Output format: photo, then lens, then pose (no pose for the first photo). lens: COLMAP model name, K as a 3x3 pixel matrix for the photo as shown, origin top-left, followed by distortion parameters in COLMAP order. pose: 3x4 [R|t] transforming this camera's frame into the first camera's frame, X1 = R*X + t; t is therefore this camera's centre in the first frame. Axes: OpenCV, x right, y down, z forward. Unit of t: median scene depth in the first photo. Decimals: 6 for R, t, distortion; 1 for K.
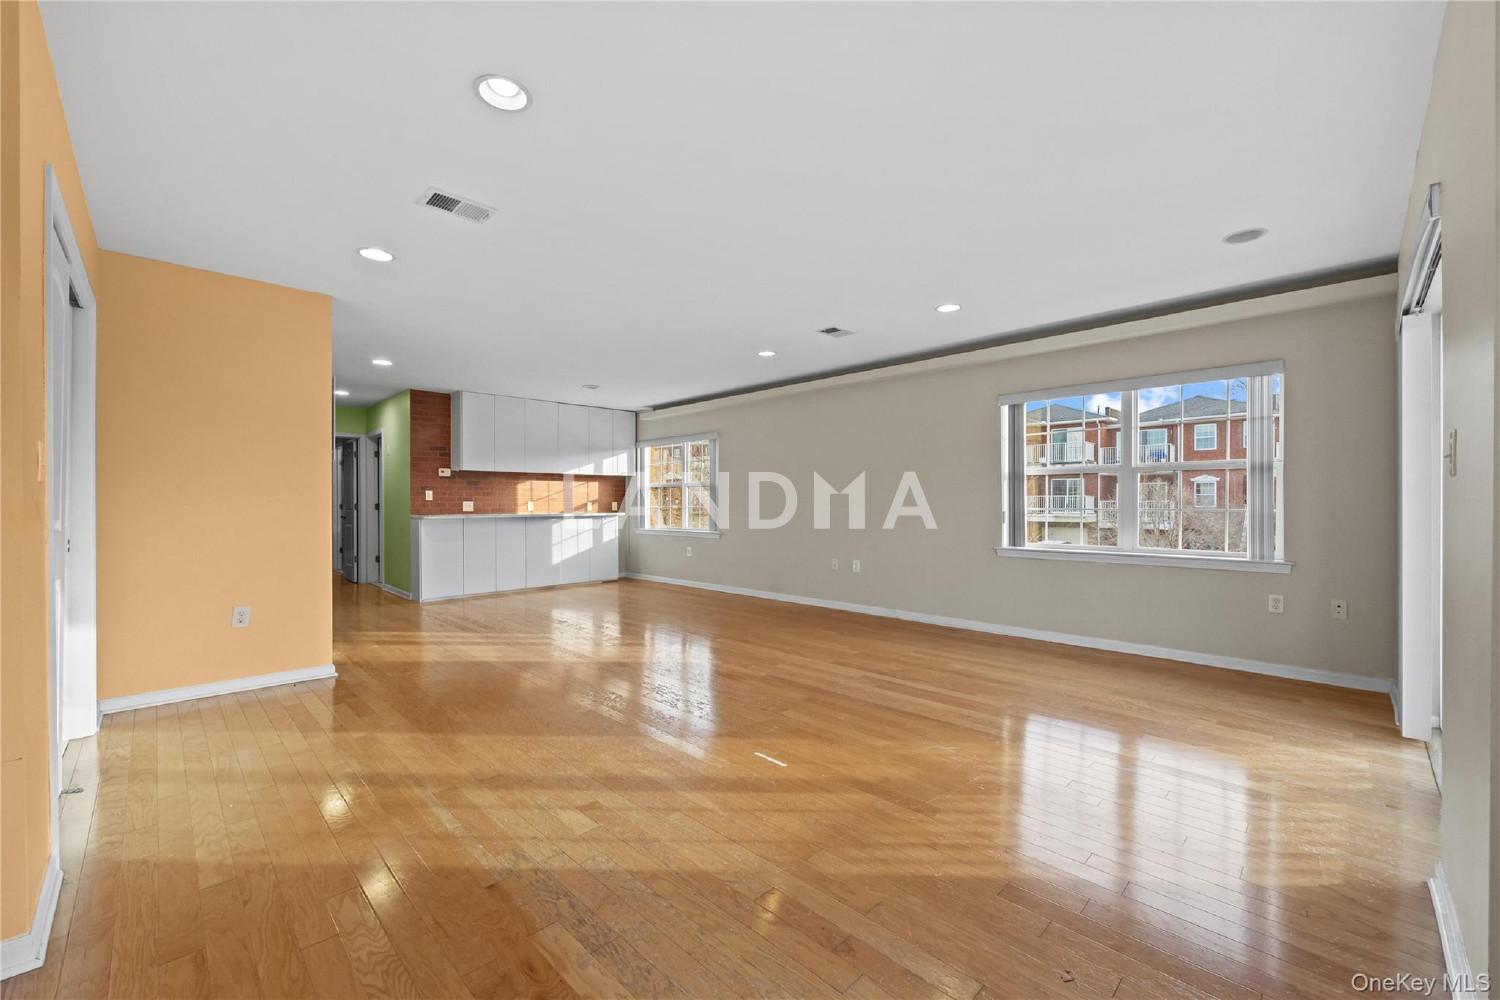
lens RADIAL K [[597.3, 0, 747.6], [0, 597.3, 501.2], [0, 0, 1]] dist [-0.002433, -0.000005]
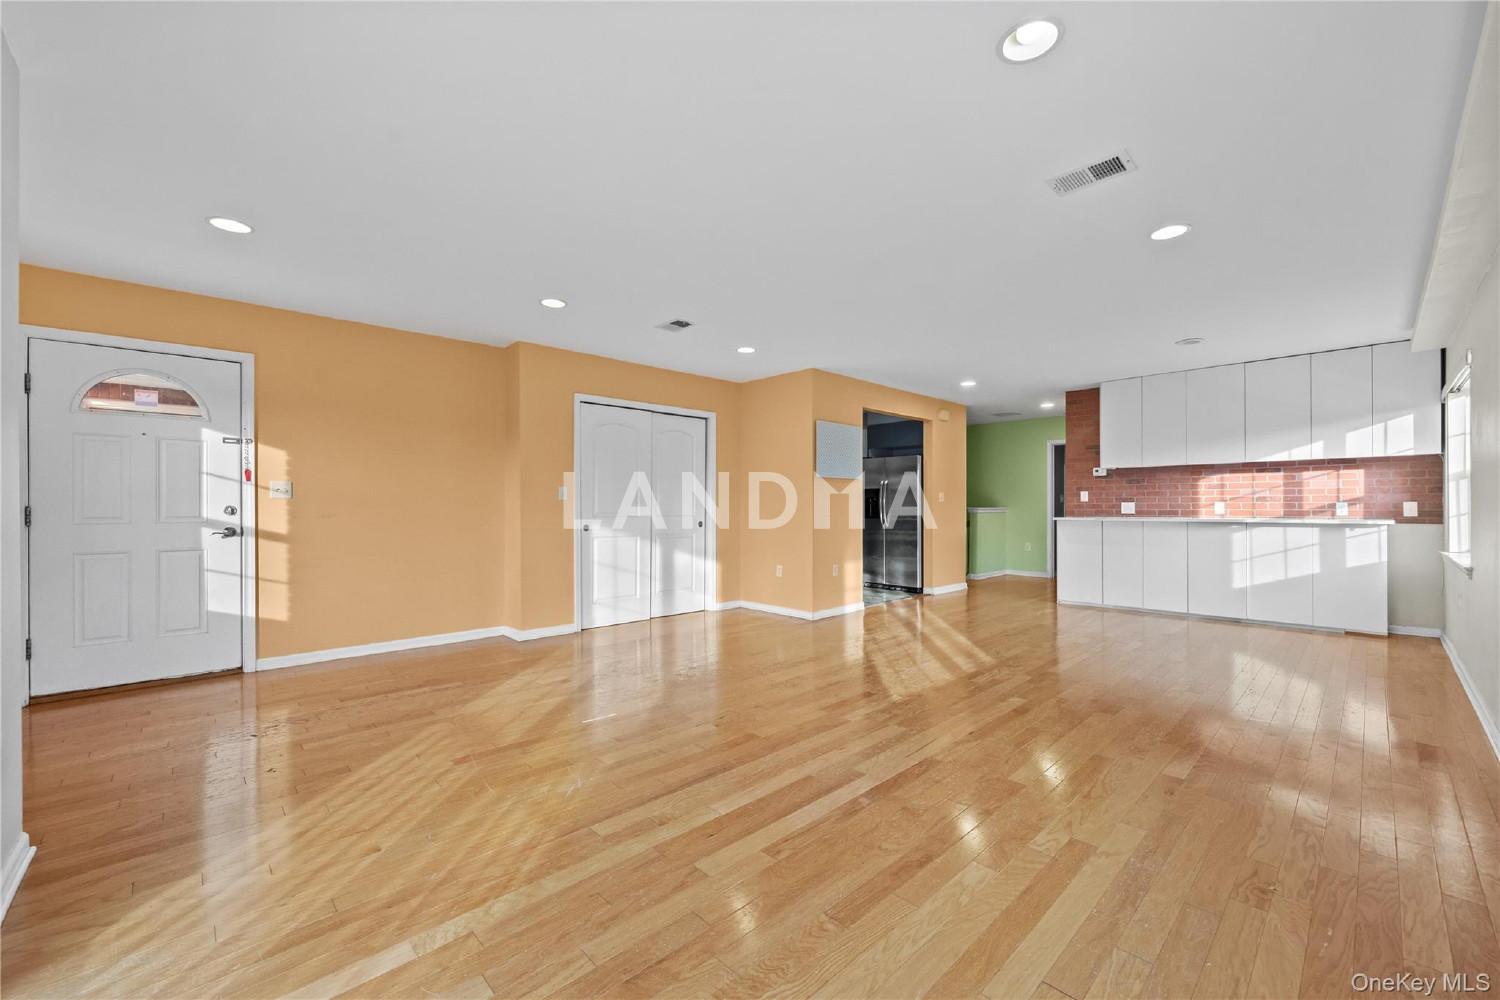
lens RADIAL K [[597.3, 0, 747.6], [0, 597.3, 501.2], [0, 0, 1]] dist [-0.002433, -0.000005]
pose [[-0.009378, -0.007993, -0.999924, 0.417821], [0.005232, 0.999954, -0.008042, 0.002762], [0.999942, -0.005307, -0.009336, 0.441801]]
